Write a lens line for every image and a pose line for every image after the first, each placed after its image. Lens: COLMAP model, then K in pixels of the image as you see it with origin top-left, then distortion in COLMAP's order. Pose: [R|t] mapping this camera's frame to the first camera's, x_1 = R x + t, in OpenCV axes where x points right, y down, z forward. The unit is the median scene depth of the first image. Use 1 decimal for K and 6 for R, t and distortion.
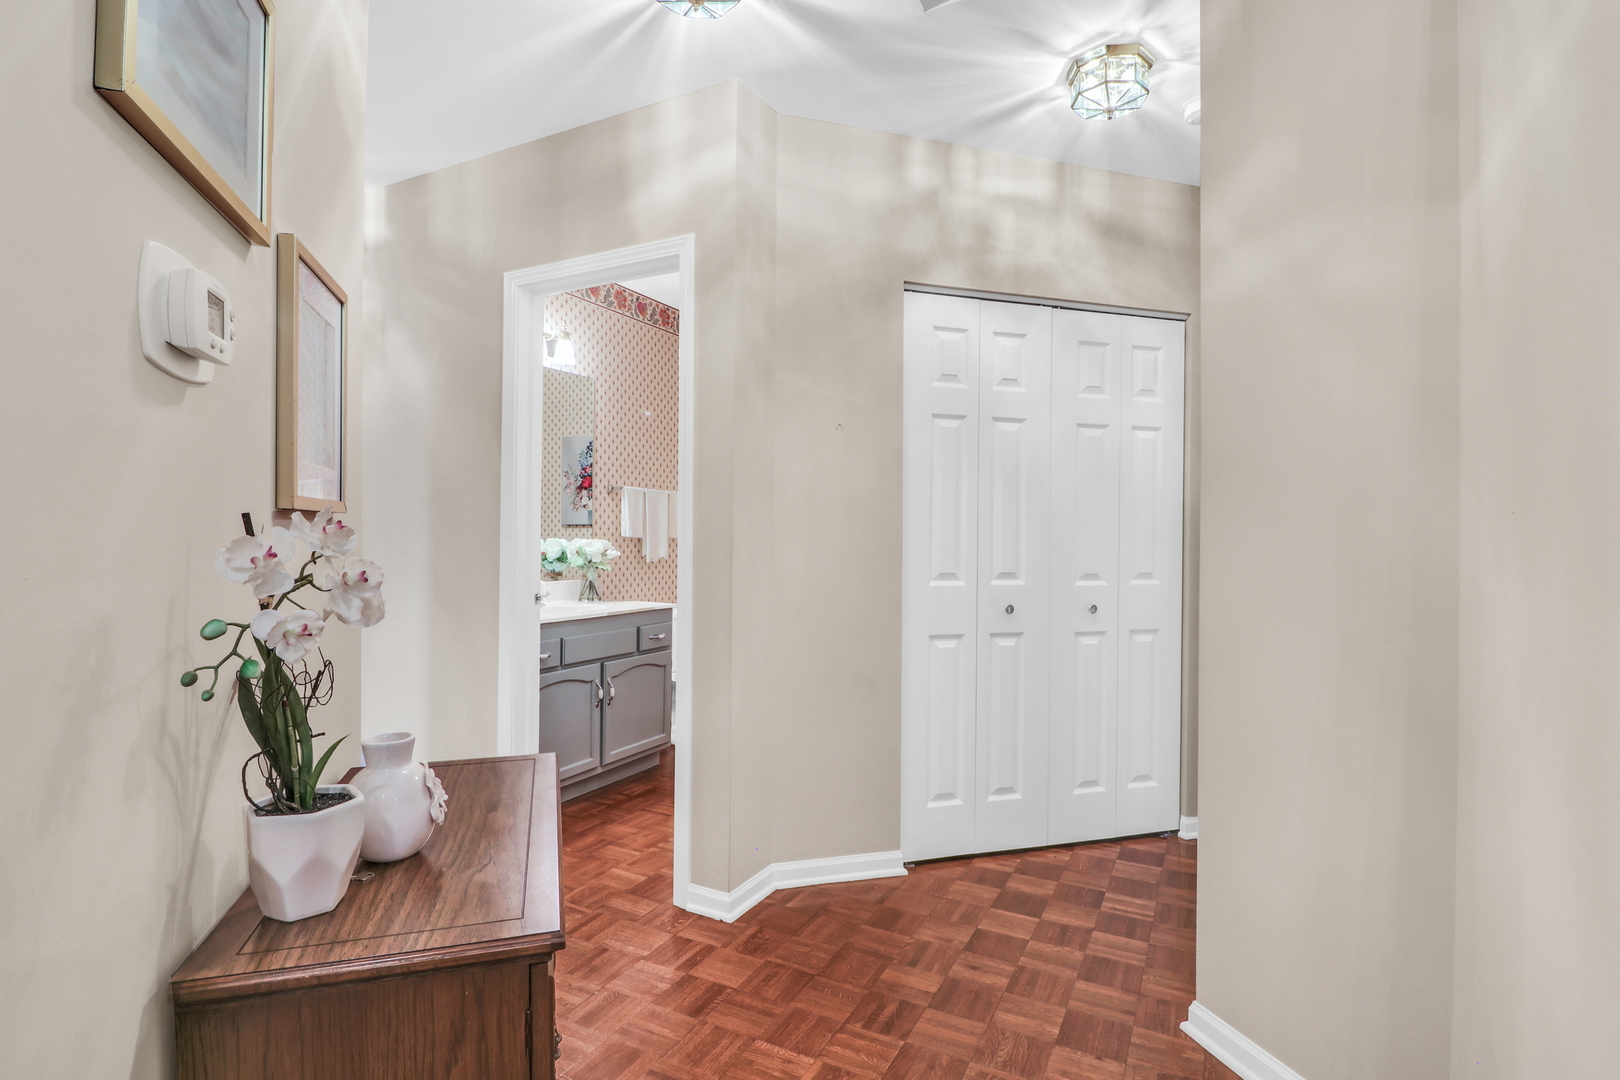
lens RADIAL K [[791.8, 0, 797.1], [0, 791.8, 531.7], [0, 0, 1]] dist [0.002848, -0.012975]
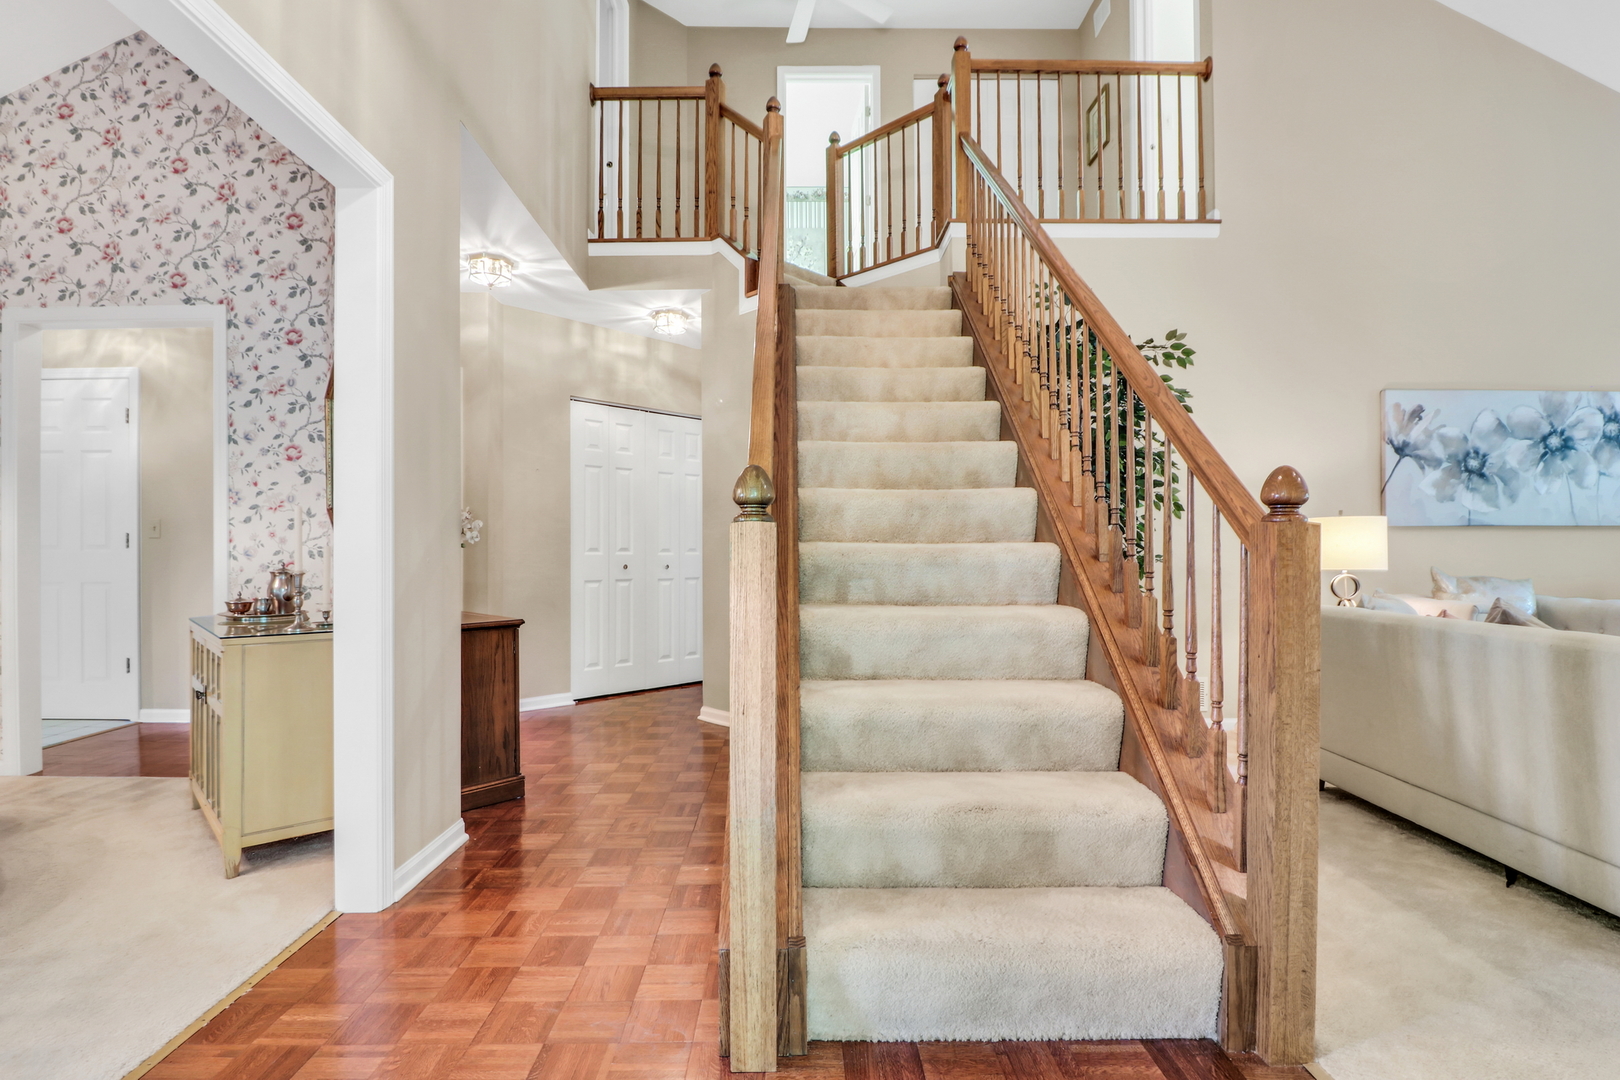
lens RADIAL K [[785.1, 0, 804.0], [0, 785.1, 547.3], [0, 0, 1]] dist [0.000689, -0.012316]
pose [[0.872248, -0.009372, 0.488974, -0.294802], [0.008744, 0.999955, 0.003567, 0.048057], [-0.488986, 0.001164, 0.872291, -0.905378]]
